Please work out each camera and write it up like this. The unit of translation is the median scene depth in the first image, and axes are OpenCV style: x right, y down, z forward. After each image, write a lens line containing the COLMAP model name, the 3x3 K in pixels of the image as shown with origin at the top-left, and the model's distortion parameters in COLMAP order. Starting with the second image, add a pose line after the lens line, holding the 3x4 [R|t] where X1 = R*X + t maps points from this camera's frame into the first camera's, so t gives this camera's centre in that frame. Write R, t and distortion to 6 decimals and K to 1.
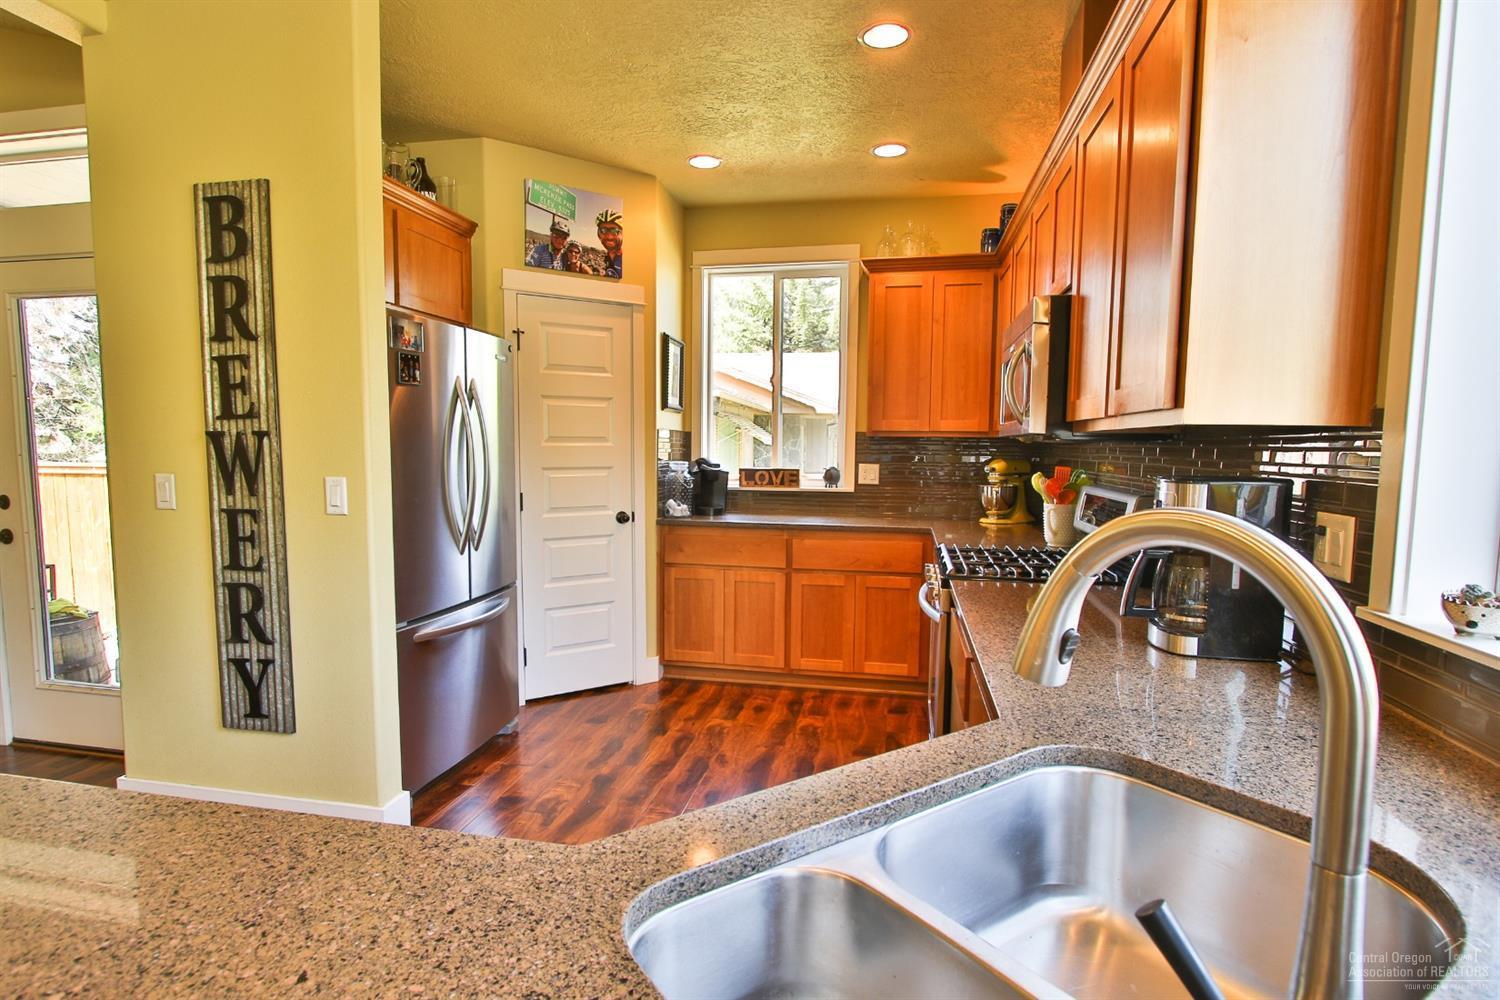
lens RADIAL K [[775.6, 0, 741.8], [0, 775.6, 509.8], [0, 0, 1]] dist [-0.012000, -0.001276]
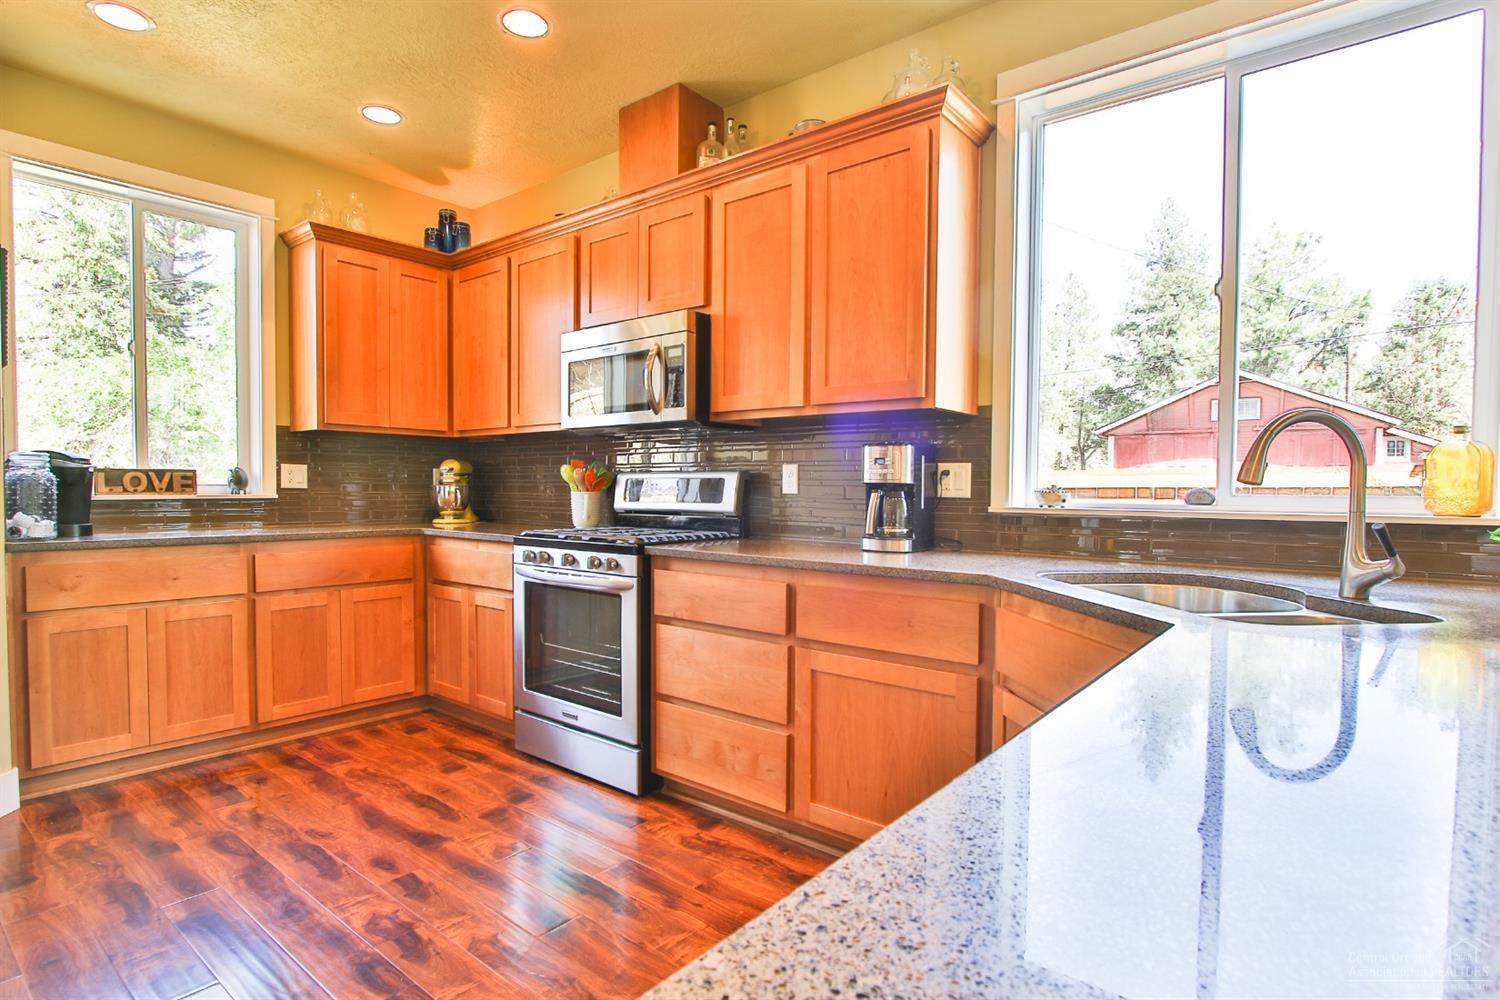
lens RADIAL K [[775.6, 0, 741.8], [0, 775.6, 509.8], [0, 0, 1]] dist [-0.012000, -0.001276]
pose [[0.467443, -0.032048, 0.883442, -0.381782], [0.074542, 0.997213, -0.003266, 0.031846], [-0.880875, 0.067380, 0.468529, 0.206295]]
